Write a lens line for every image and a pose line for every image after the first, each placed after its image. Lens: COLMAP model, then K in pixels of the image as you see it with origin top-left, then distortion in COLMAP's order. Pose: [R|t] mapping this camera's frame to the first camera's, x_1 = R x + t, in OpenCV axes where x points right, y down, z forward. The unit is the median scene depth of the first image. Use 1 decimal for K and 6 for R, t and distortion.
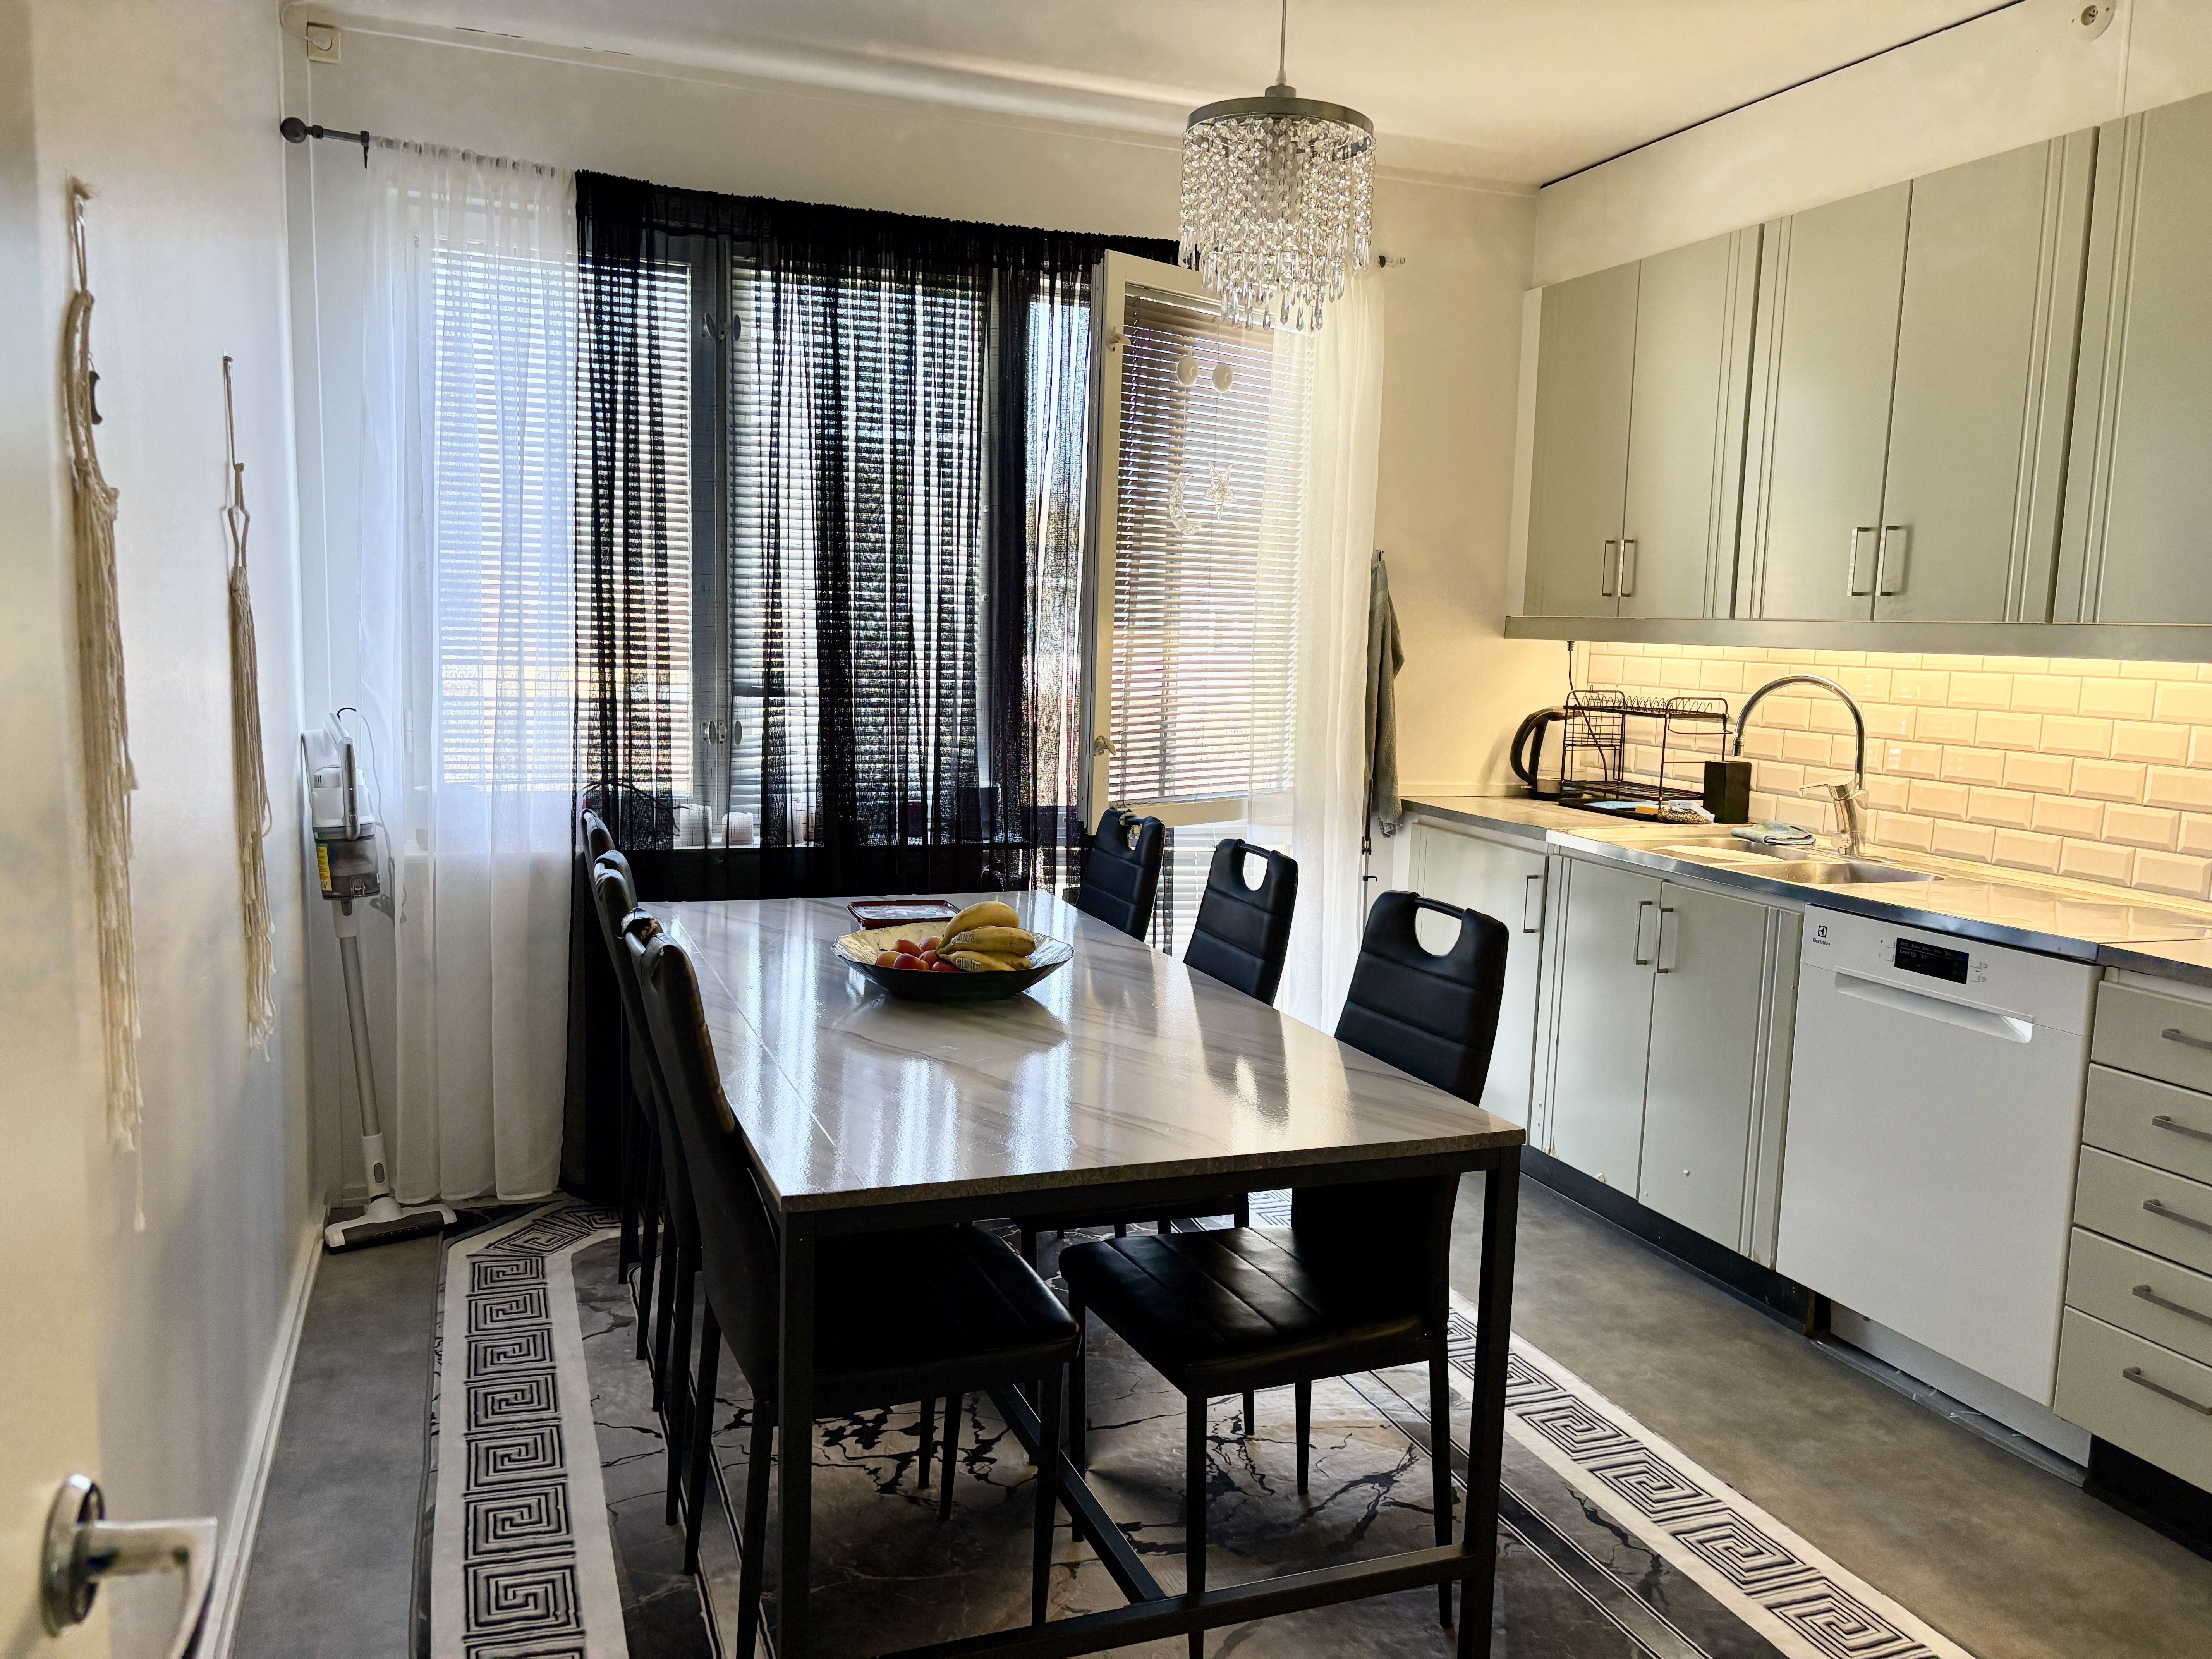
lens RADIAL K [[1683.0, 0, 1109.2], [0, 1683.0, 820.6], [0, 0, 1]] dist [0.027887, -0.015862]
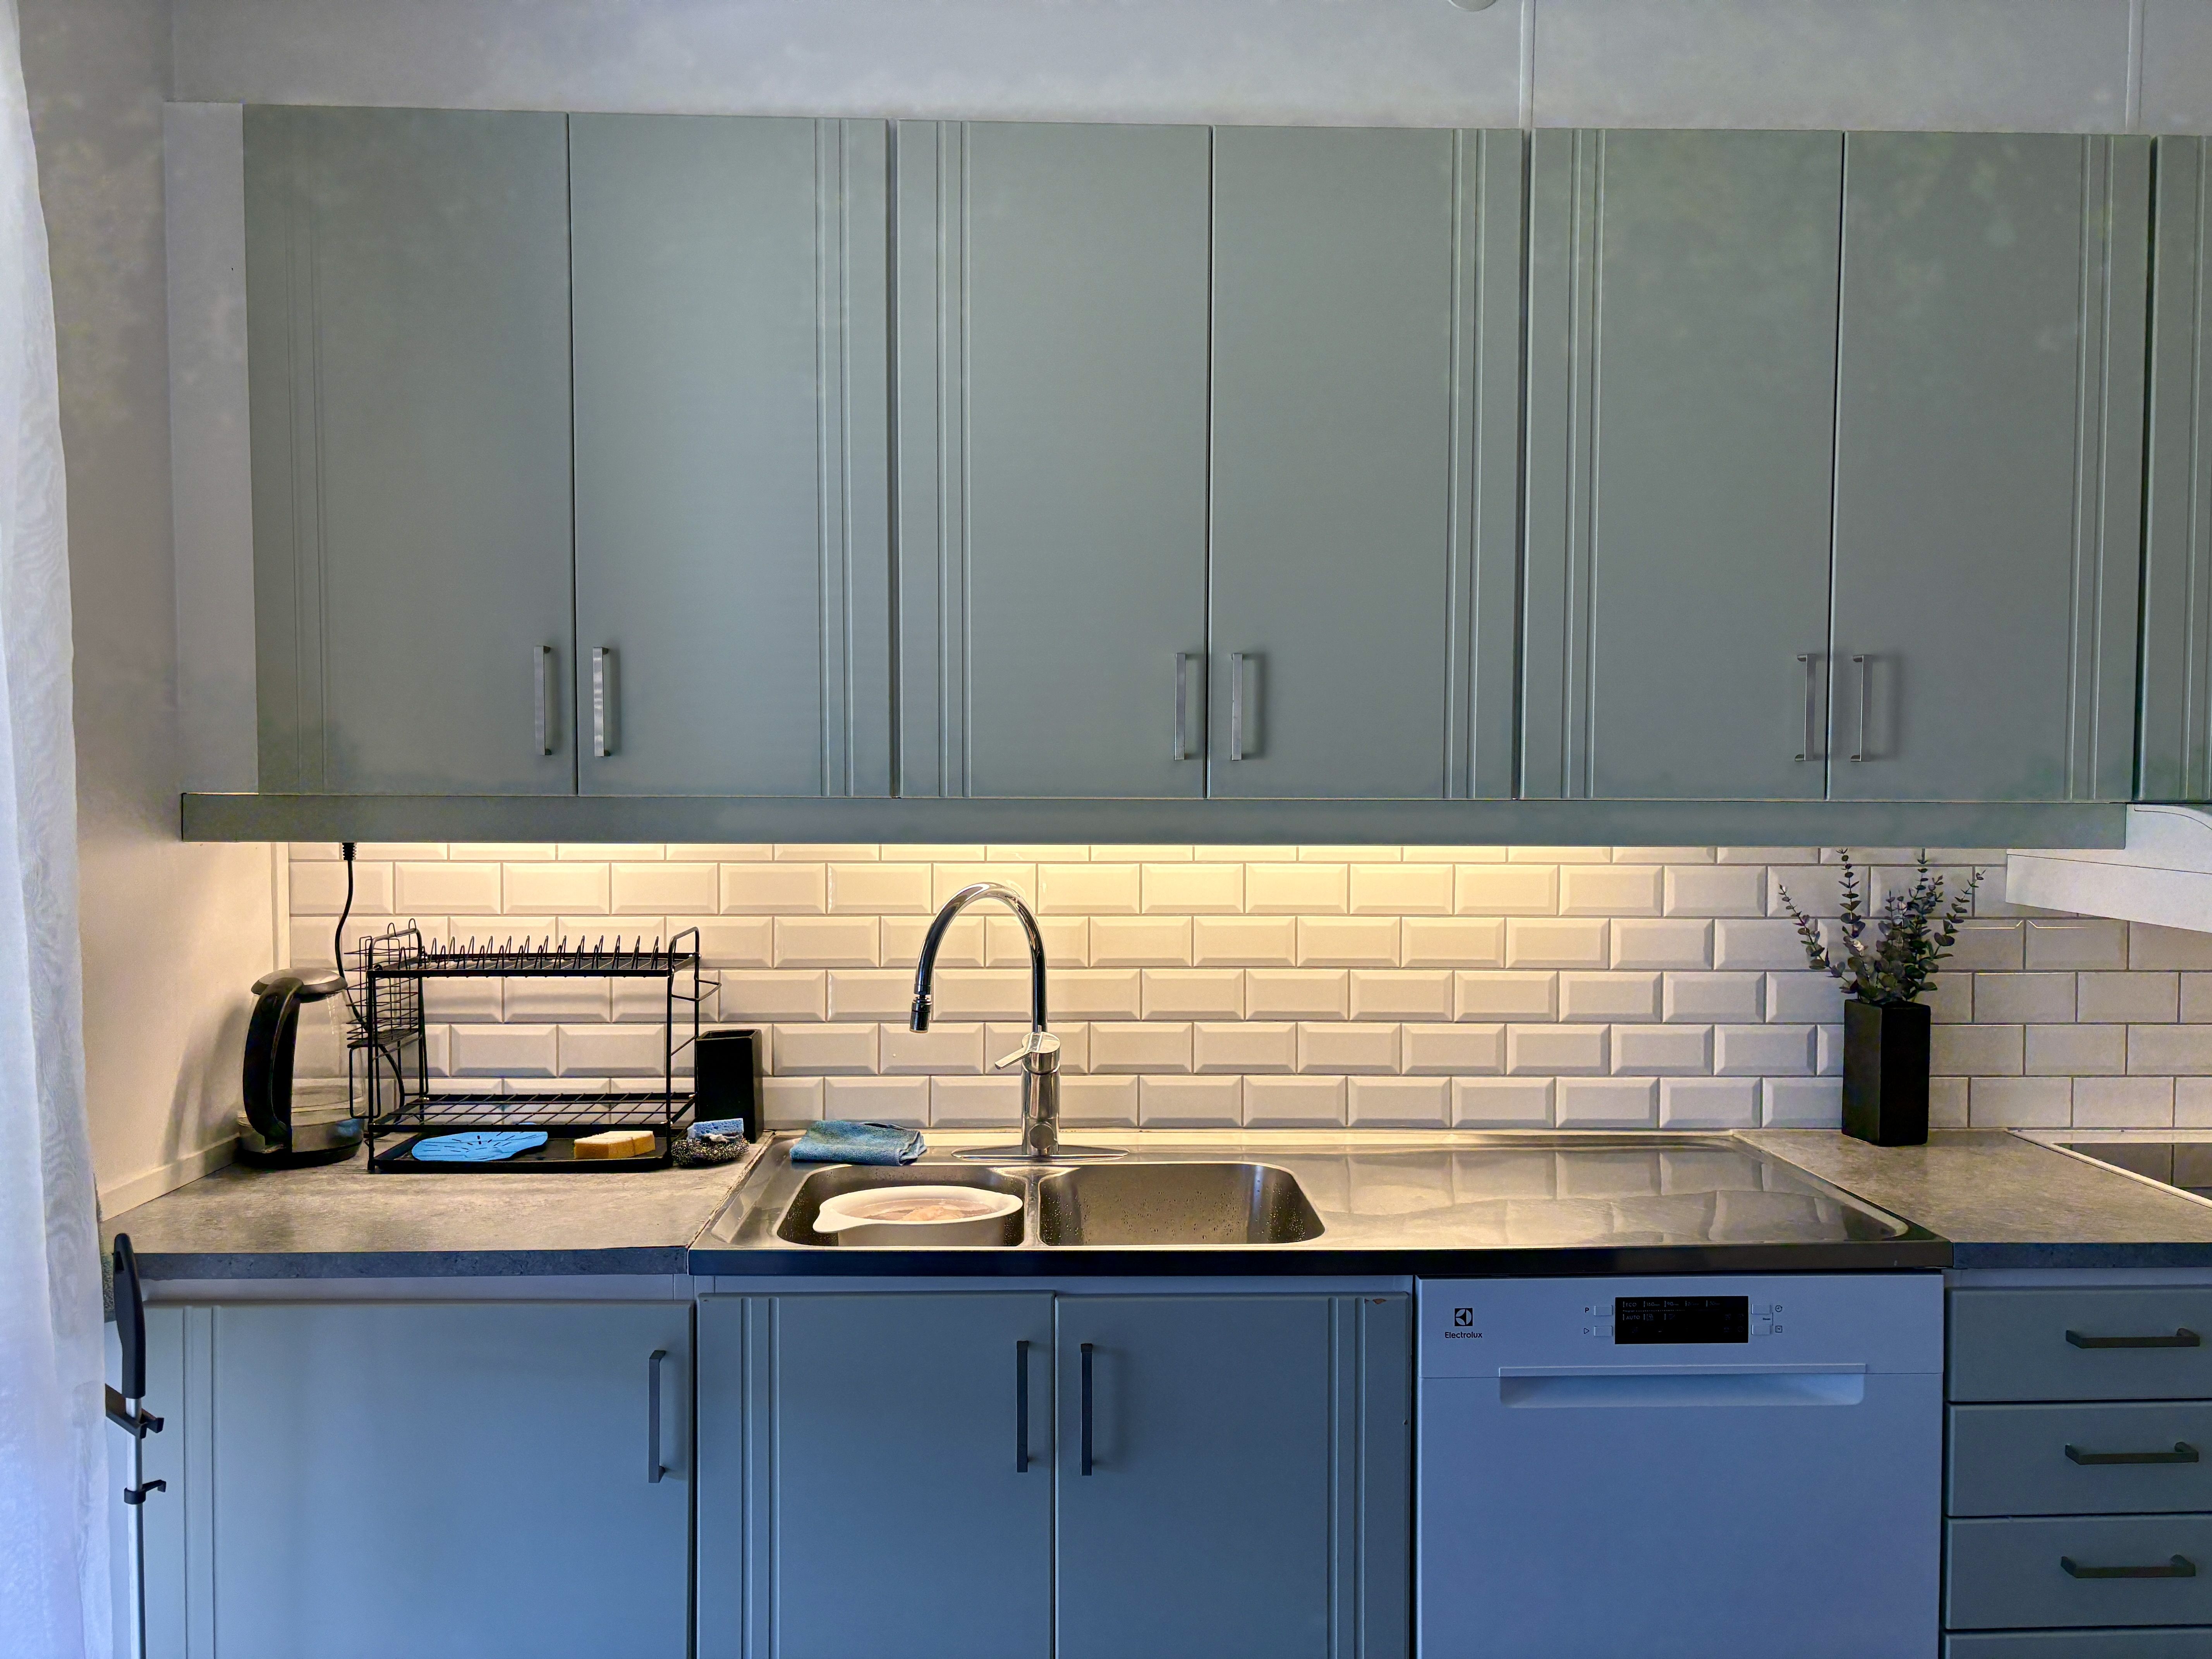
lens RADIAL K [[1683.0, 0, 1107.5], [0, 1683.0, 832.1], [0, 0, 1]] dist [0.027887, -0.015862]
pose [[0.327834, -0.055285, 0.943116, -0.166634], [0.117020, 0.992975, 0.017530, -0.123018], [-0.937460, 0.104617, 0.332000, 0.842694]]
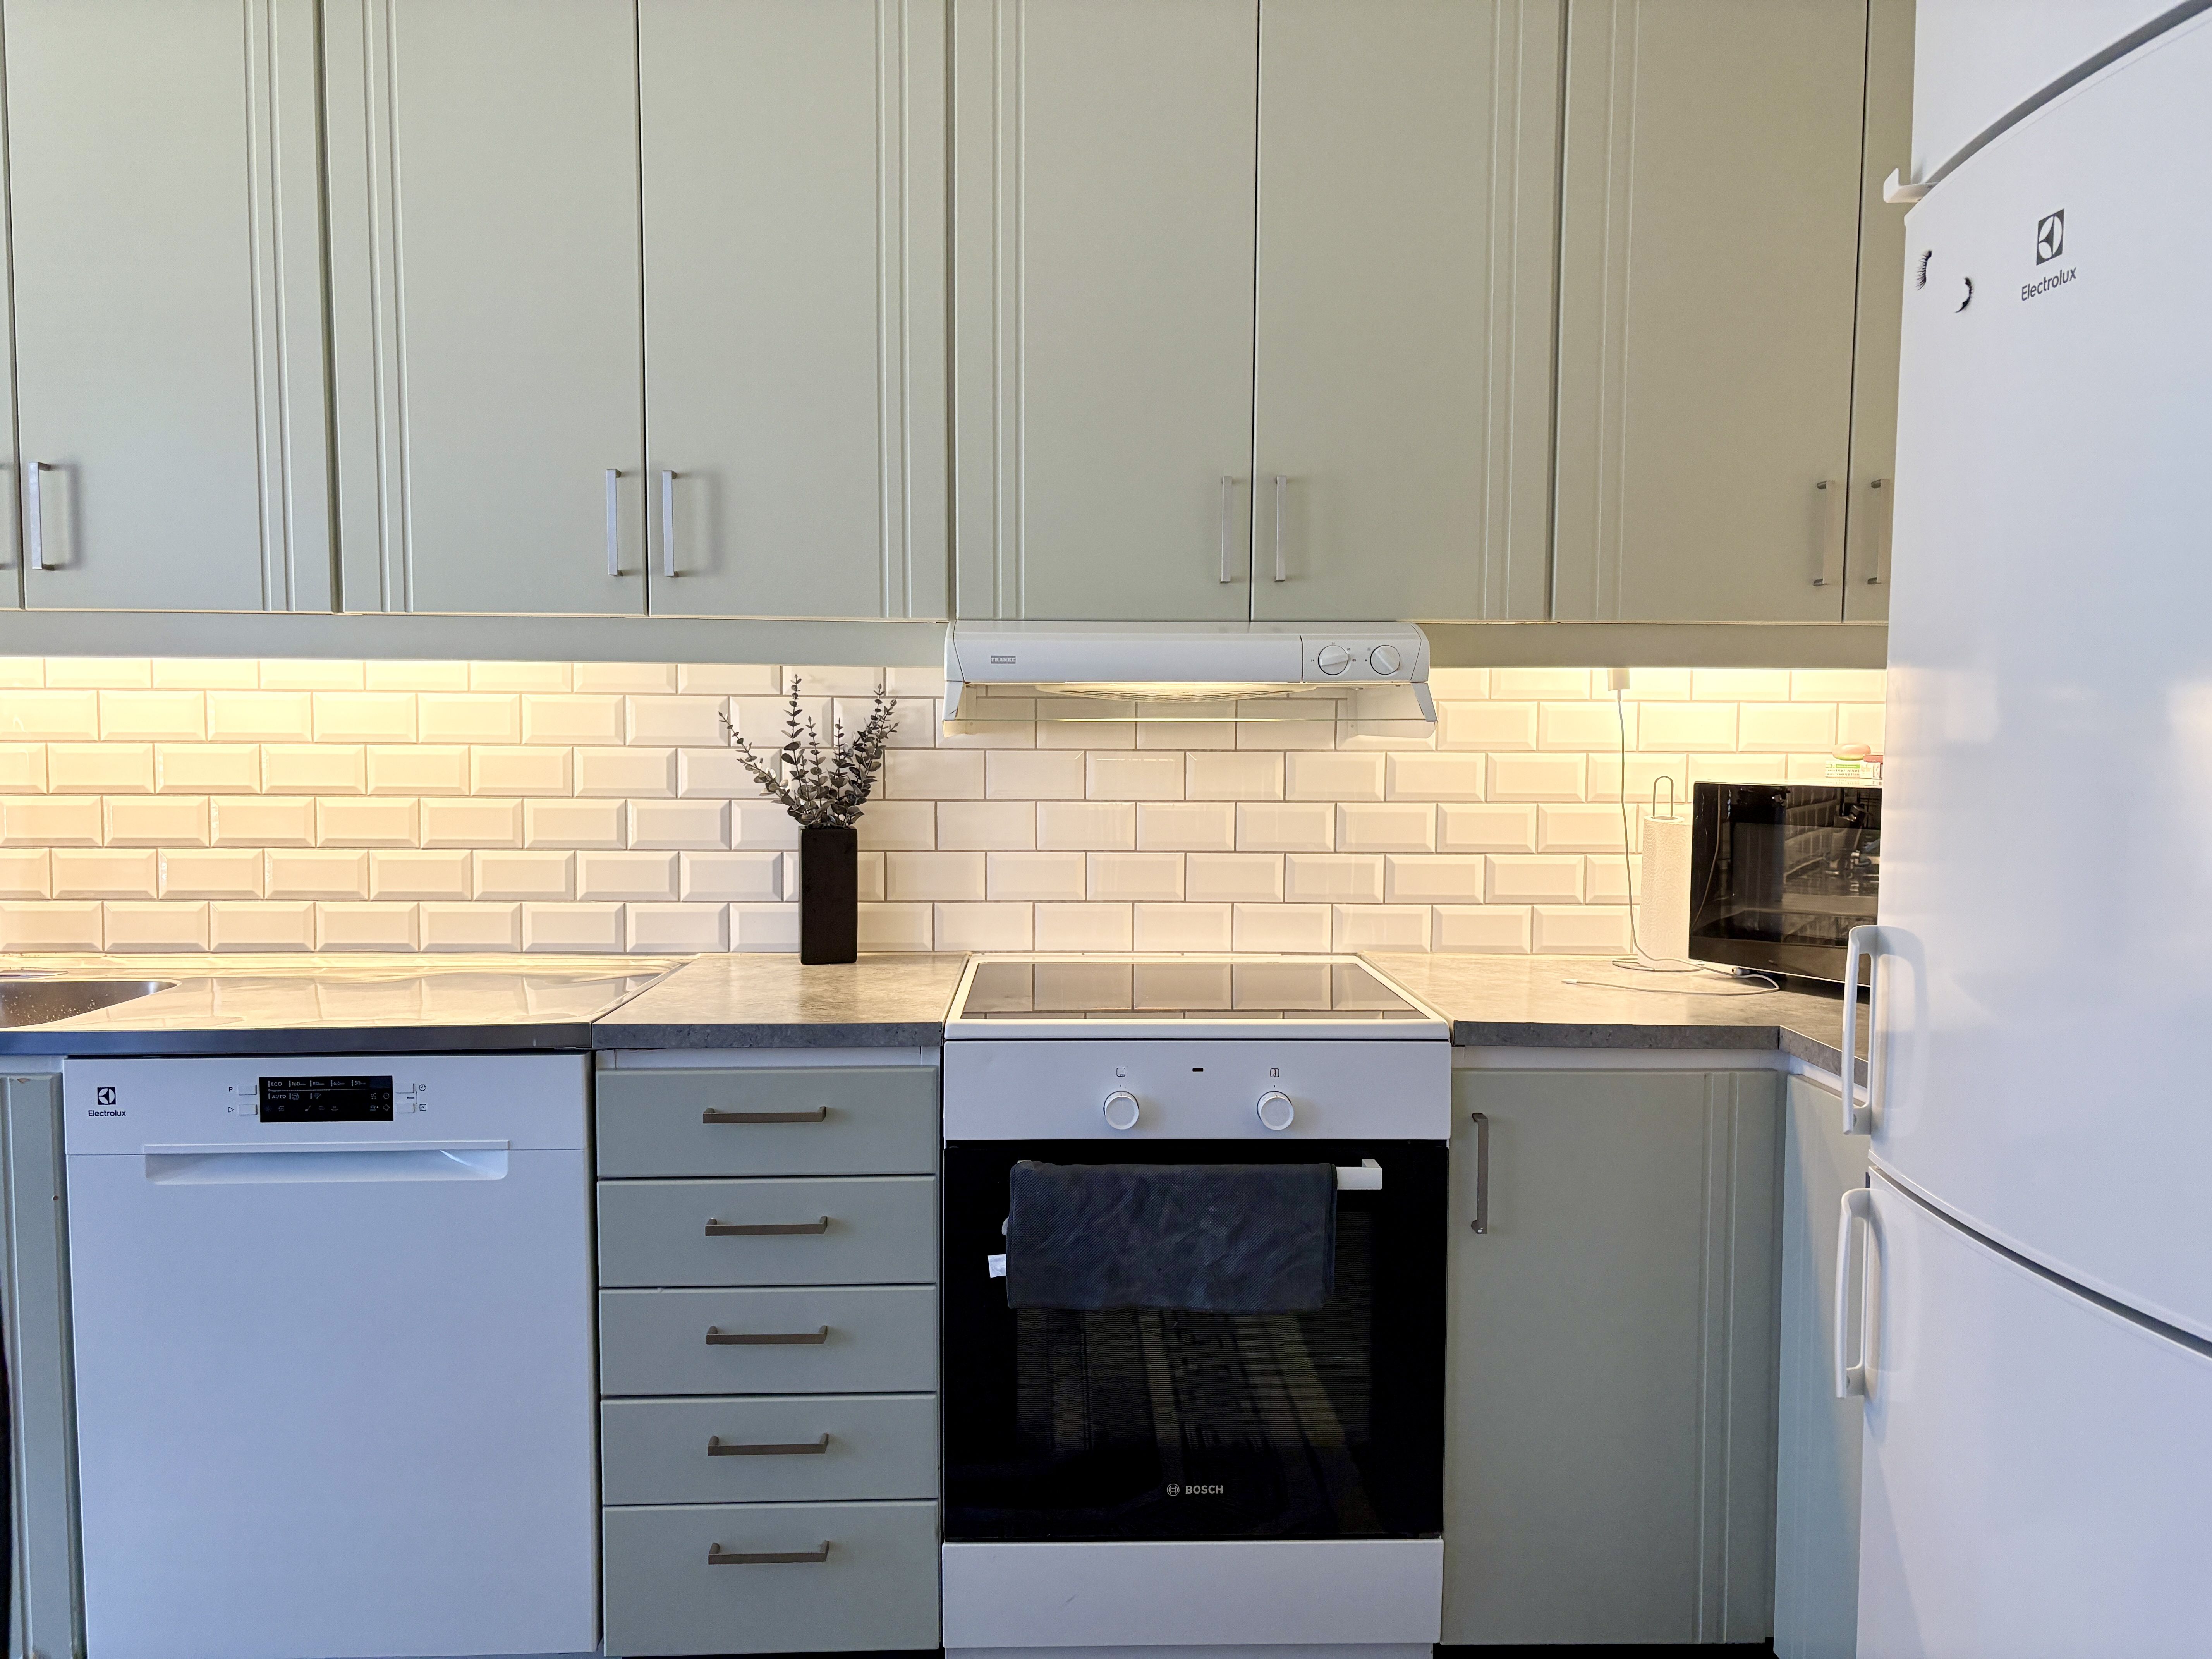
lens RADIAL K [[1683.0, 0, 1105.5], [0, 1683.0, 834.8], [0, 0, 1]] dist [0.027887, -0.015862]
pose [[0.324244, -0.086277, 0.942031, -0.035586], [0.114961, 0.992045, 0.051289, -0.018266], [-0.938962, 0.091666, 0.331583, 0.411526]]
